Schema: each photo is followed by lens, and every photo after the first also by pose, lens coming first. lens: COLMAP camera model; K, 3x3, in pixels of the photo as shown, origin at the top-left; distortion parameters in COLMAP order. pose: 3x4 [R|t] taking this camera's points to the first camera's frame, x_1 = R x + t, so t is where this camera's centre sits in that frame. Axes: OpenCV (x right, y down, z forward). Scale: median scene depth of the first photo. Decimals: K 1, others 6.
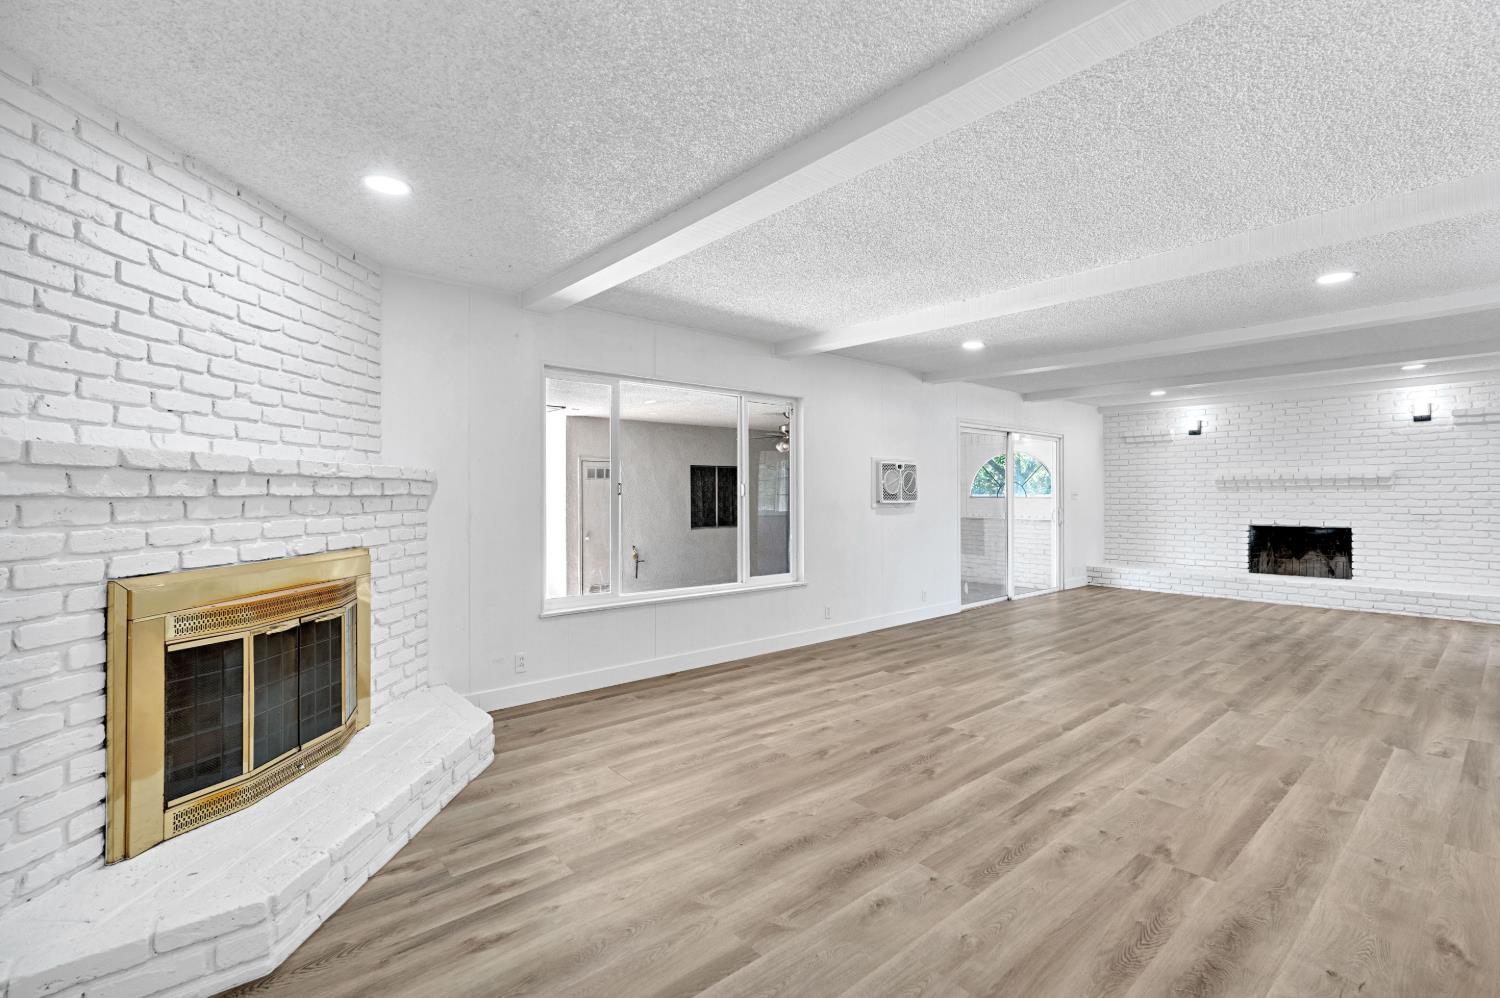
lens RADIAL K [[678.9, 0, 750.1], [0, 678.9, 494.2], [0, 0, 1]] dist [-0.007917, 0.001040]
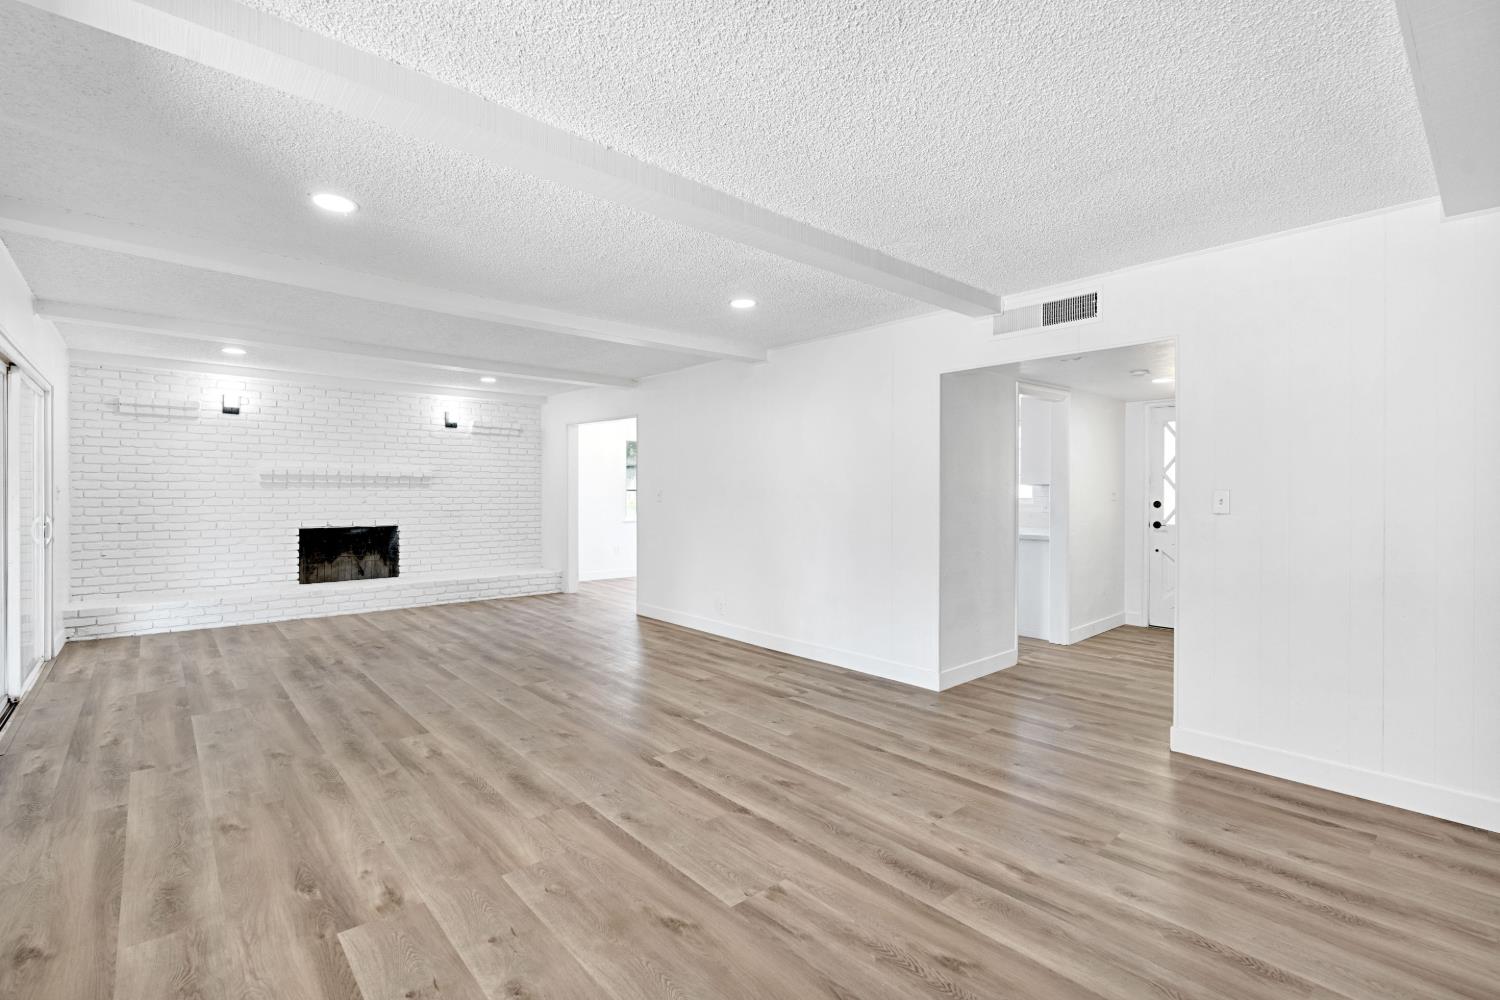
lens RADIAL K [[678.9, 0, 759.6], [0, 678.9, 494.1], [0, 0, 1]] dist [-0.007917, 0.001040]
pose [[-0.020238, -0.000394, 0.999795, -0.126269], [-0.005038, 0.999987, 0.000292, -0.000524], [-0.999782, -0.005032, -0.020240, 0.458386]]
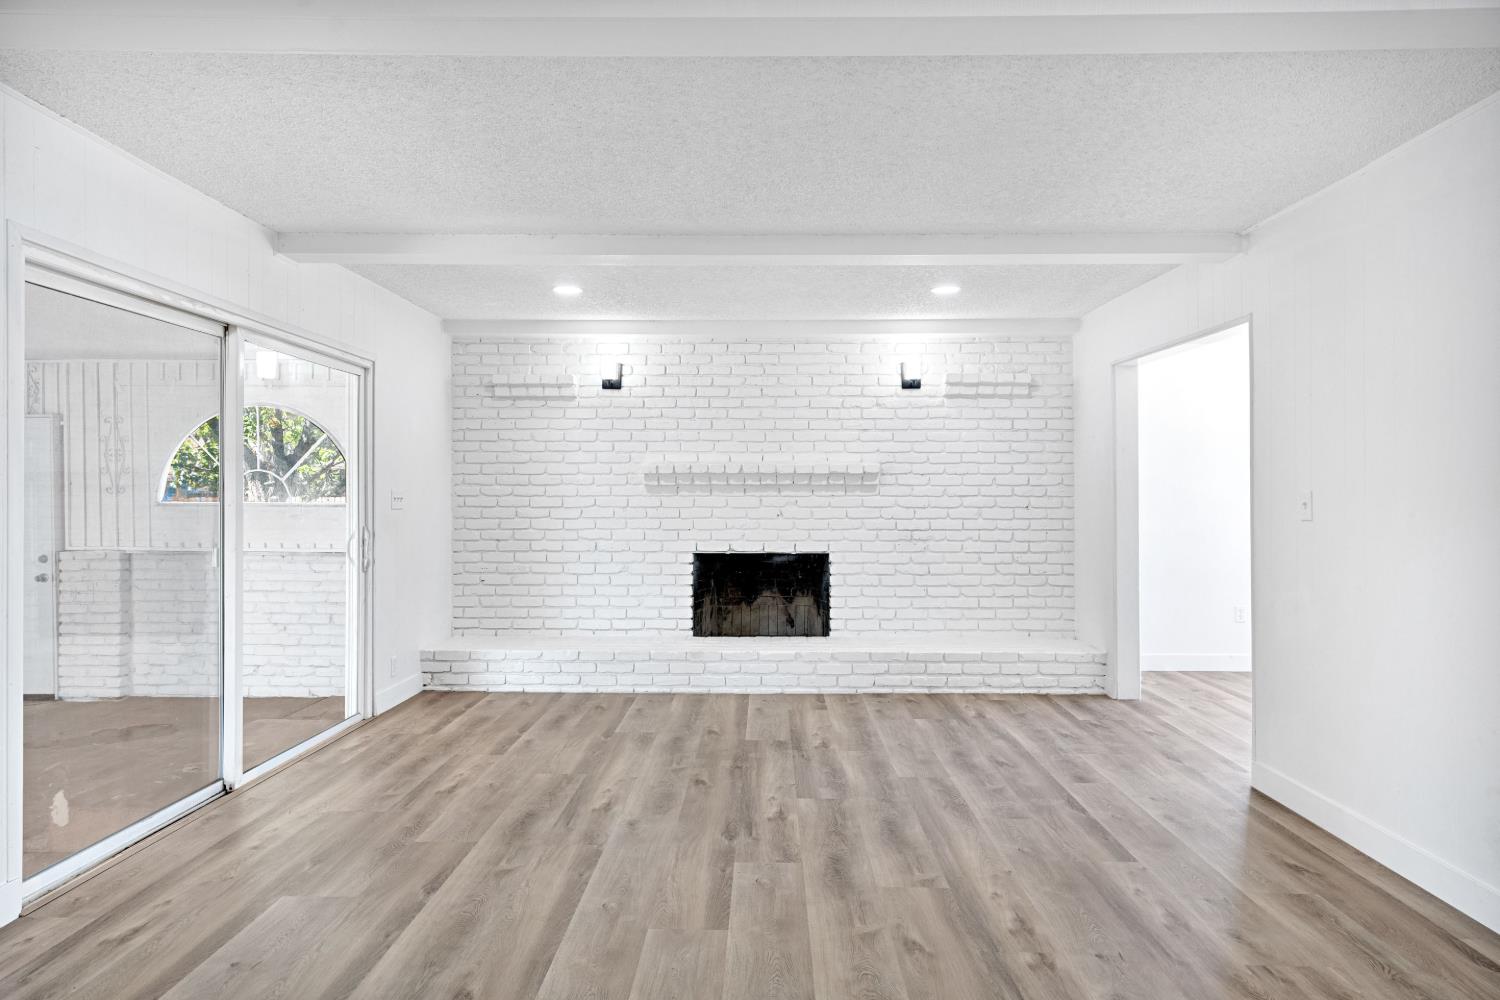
lens RADIAL K [[906.2, 0, 748.1], [0, 906.2, 494.7], [0, 0, 1]] dist [-0.006127, 0.003760]
pose [[0.671089, 0.005564, 0.741356, 0.210626], [-0.003444, 0.999984, -0.004388, -0.000241], [-0.741369, 0.000392, 0.671098, 0.471584]]
